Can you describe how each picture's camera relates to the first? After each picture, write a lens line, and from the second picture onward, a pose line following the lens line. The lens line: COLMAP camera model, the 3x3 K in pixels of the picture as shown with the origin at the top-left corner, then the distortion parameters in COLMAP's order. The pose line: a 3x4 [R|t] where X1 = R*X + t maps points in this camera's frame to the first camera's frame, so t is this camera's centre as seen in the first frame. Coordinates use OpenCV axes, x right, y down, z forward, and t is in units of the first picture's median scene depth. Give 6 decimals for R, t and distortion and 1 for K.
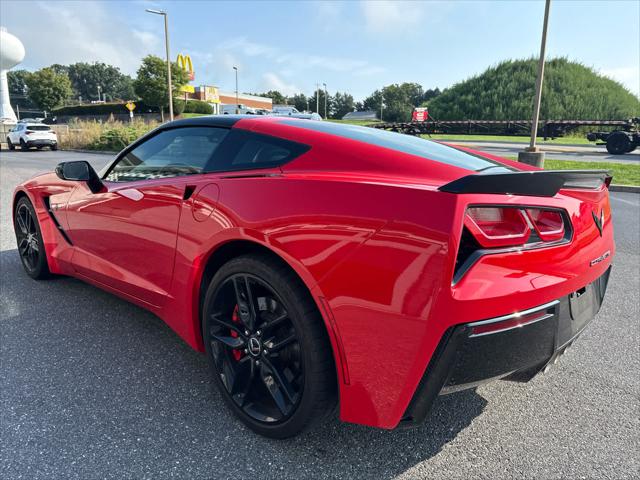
lens RADIAL K [[457.2, 0, 321.6], [0, 457.2, 243.5], [0, 0, 1]] dist [0.038491, -0.044430]
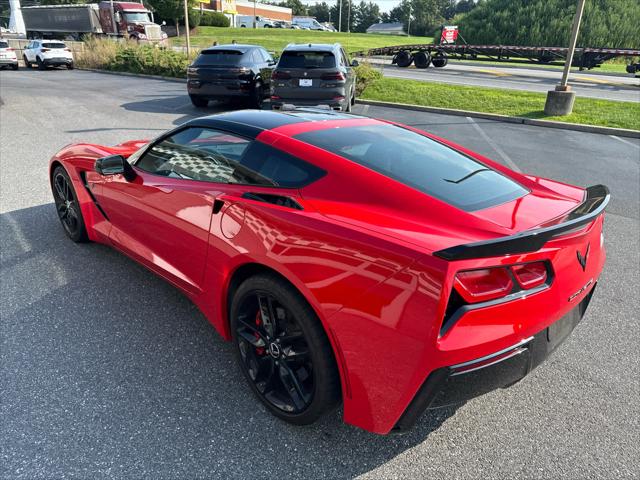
lens RADIAL K [[457.2, 0, 318.1], [0, 457.2, 243.5], [0, 0, 1]] dist [0.038491, -0.044430]
pose [[0.998586, 0.033953, -0.040910, 0.001034], [-0.026440, 0.984759, 0.171906, -0.043145], [0.046123, -0.170581, 0.984264, -0.019994]]
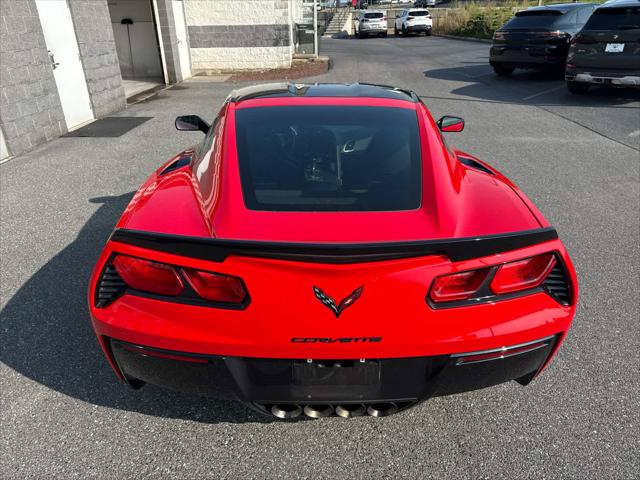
lens RADIAL K [[457.2, 0, 316.8], [0, 457.2, 241.2], [0, 0, 1]] dist [0.038491, -0.044430]
pose [[0.691513, 0.292572, -0.660463, 0.184066], [-0.125093, 0.948995, 0.289412, -0.065120], [0.711450, -0.117513, 0.692842, 0.068032]]
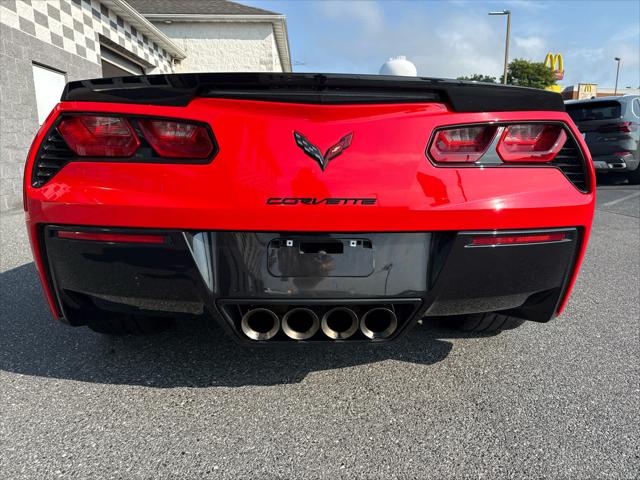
lens RADIAL K [[457.2, 0, 318.6], [0, 457.2, 244.5], [0, 0, 1]] dist [0.038491, -0.044430]
pose [[0.717358, 0.117755, -0.686682, 0.184707], [-0.129431, 0.990980, 0.034725, 0.013185], [0.684577, 0.063967, 0.726129, 0.082487]]
